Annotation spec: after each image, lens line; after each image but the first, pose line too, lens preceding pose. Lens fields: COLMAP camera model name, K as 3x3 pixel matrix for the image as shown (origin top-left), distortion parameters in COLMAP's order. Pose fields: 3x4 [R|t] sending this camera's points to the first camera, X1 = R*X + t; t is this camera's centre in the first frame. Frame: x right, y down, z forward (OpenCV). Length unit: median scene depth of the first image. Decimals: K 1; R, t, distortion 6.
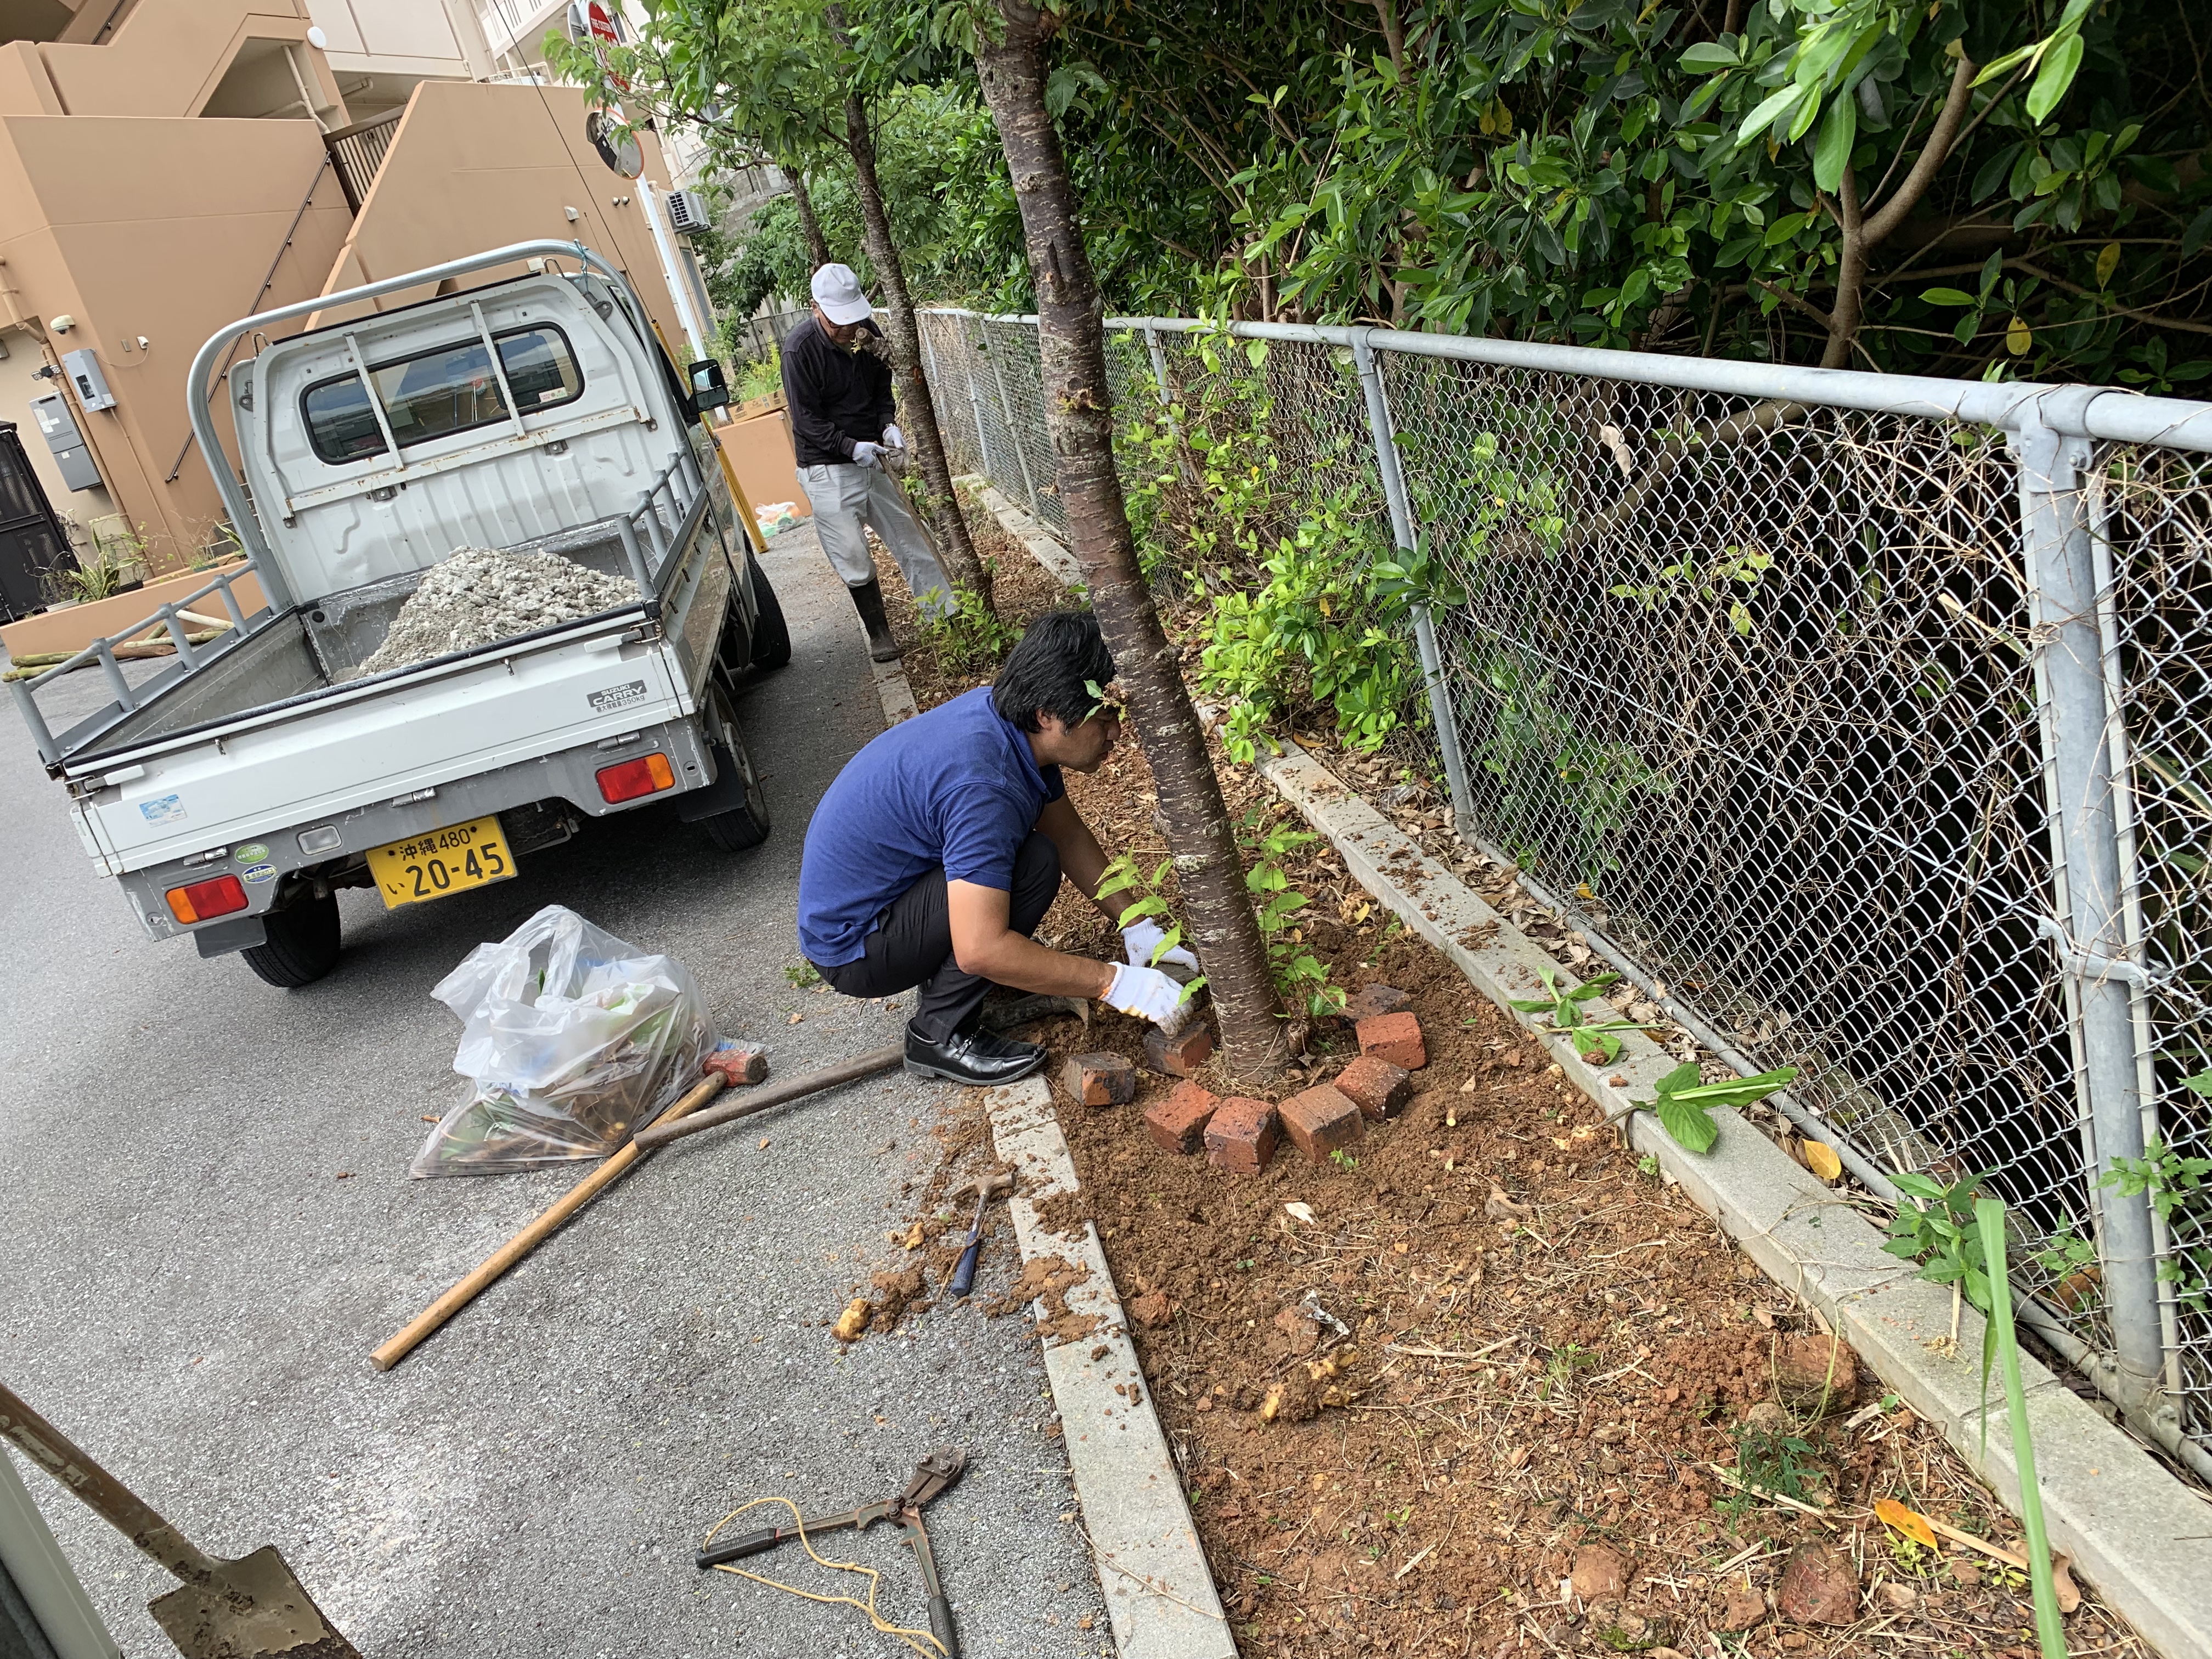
lens RADIAL K [[1680.4, 0, 1103.6], [0, 1680.4, 819.1], [0, 0, 1]] dist [0.027457, -0.020681]
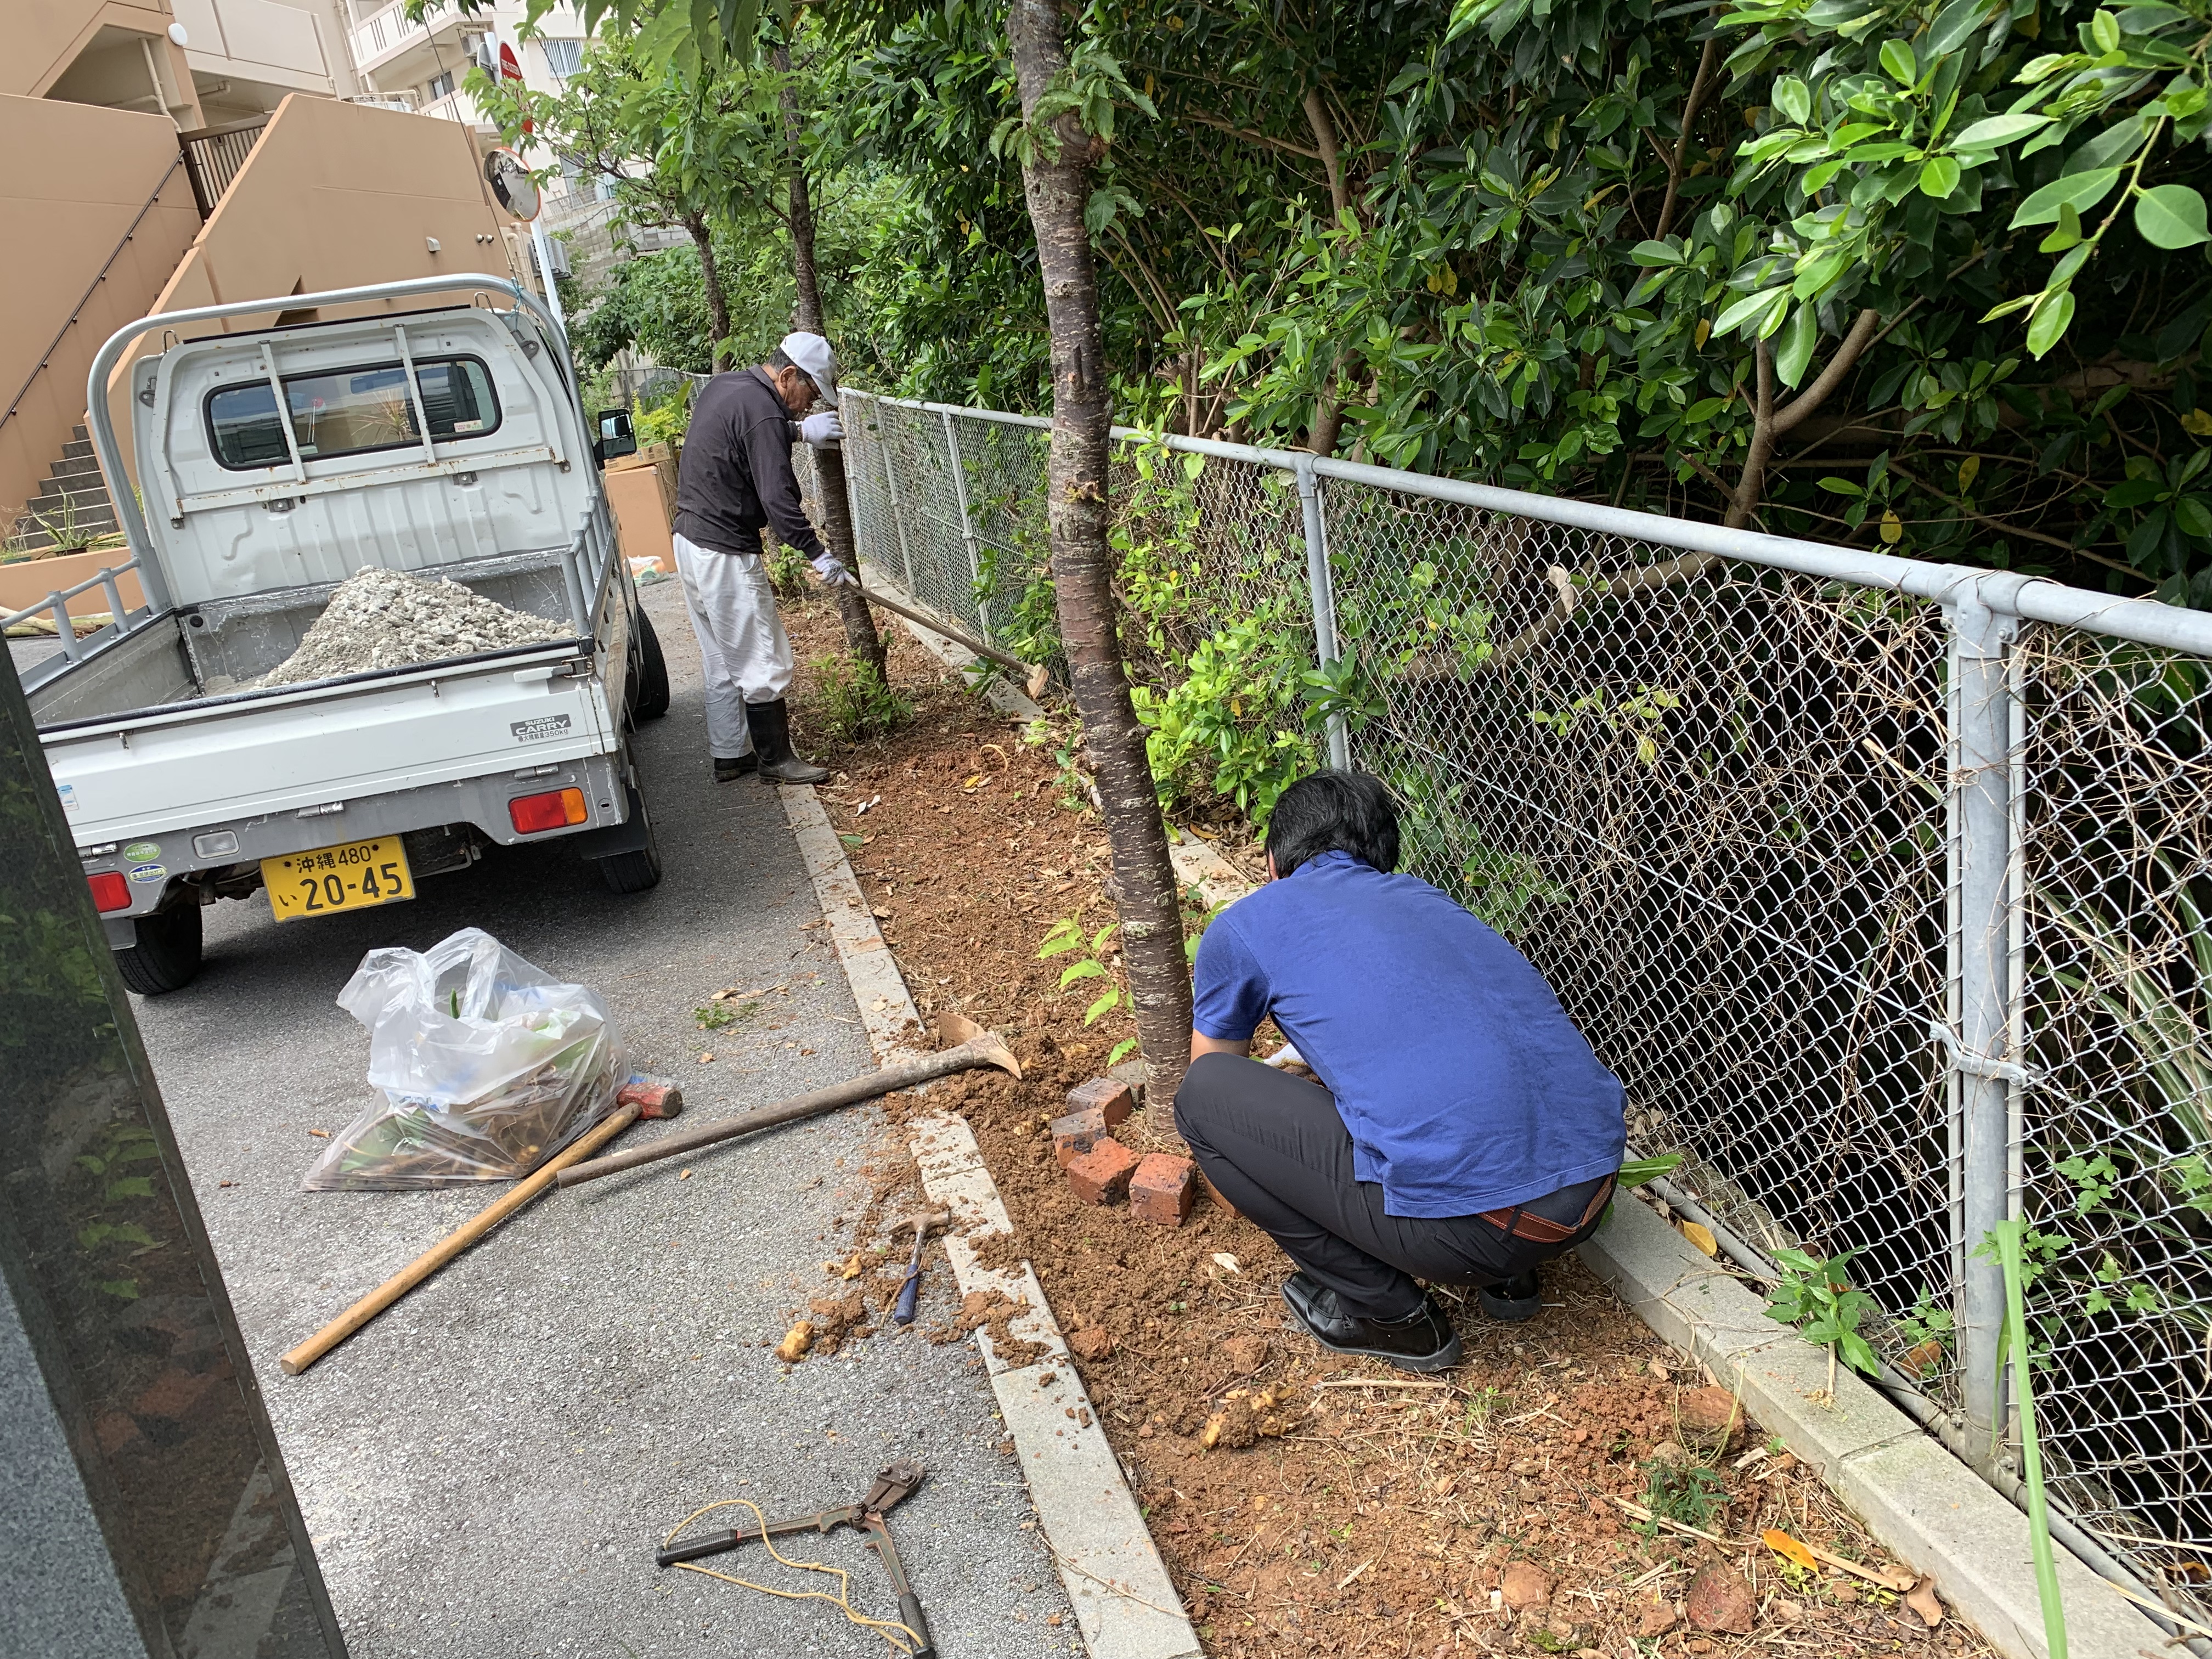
lens RADIAL K [[1680.4, 0, 1095.1], [0, 1680.4, 840.2], [0, 0, 1]] dist [0.027457, -0.020681]
pose [[0.989694, 0.086745, 0.113937, -0.099459], [-0.081595, 0.995454, -0.049122, 0.023447], [-0.117680, 0.039319, 0.992273, -0.055101]]
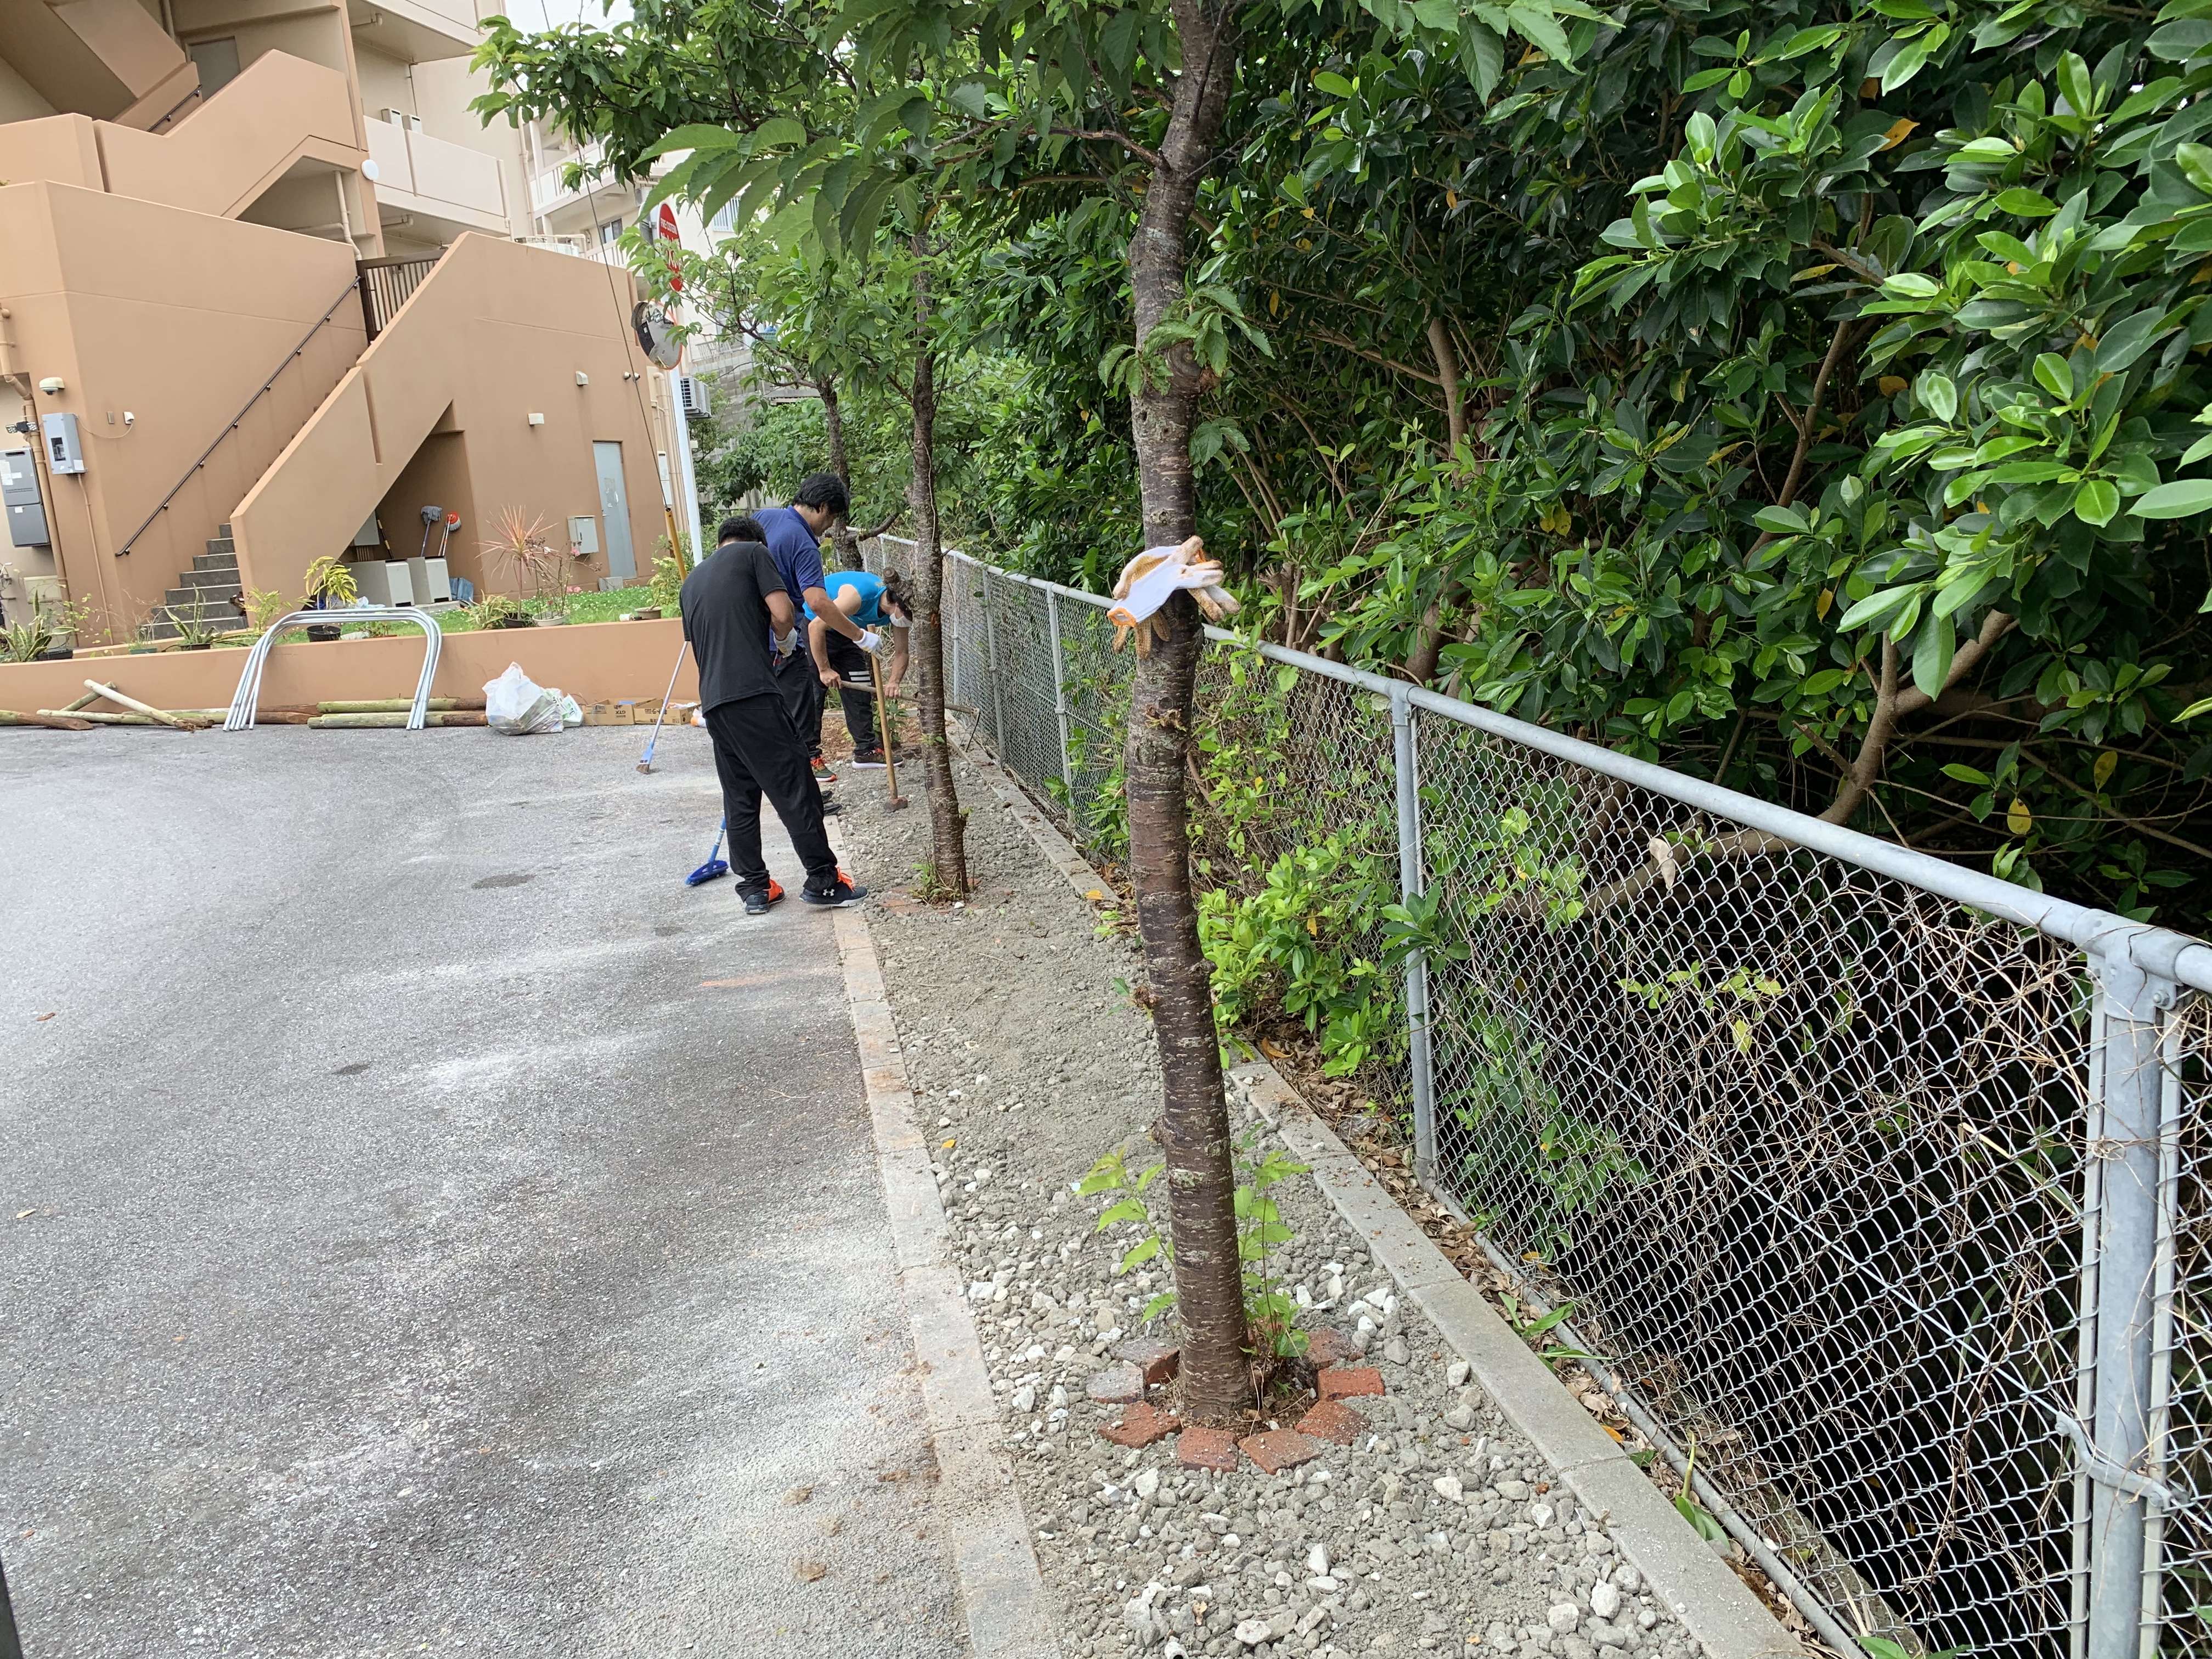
lens RADIAL K [[1680.4, 0, 1105.2], [0, 1680.4, 825.6], [0, 0, 1]] dist [0.027457, -0.020681]
pose [[0.981679, 0.181537, 0.057881, -0.088915], [-0.171944, 0.974900, -0.141438, -0.028583], [-0.082104, 0.128895, 0.988254, -0.010992]]
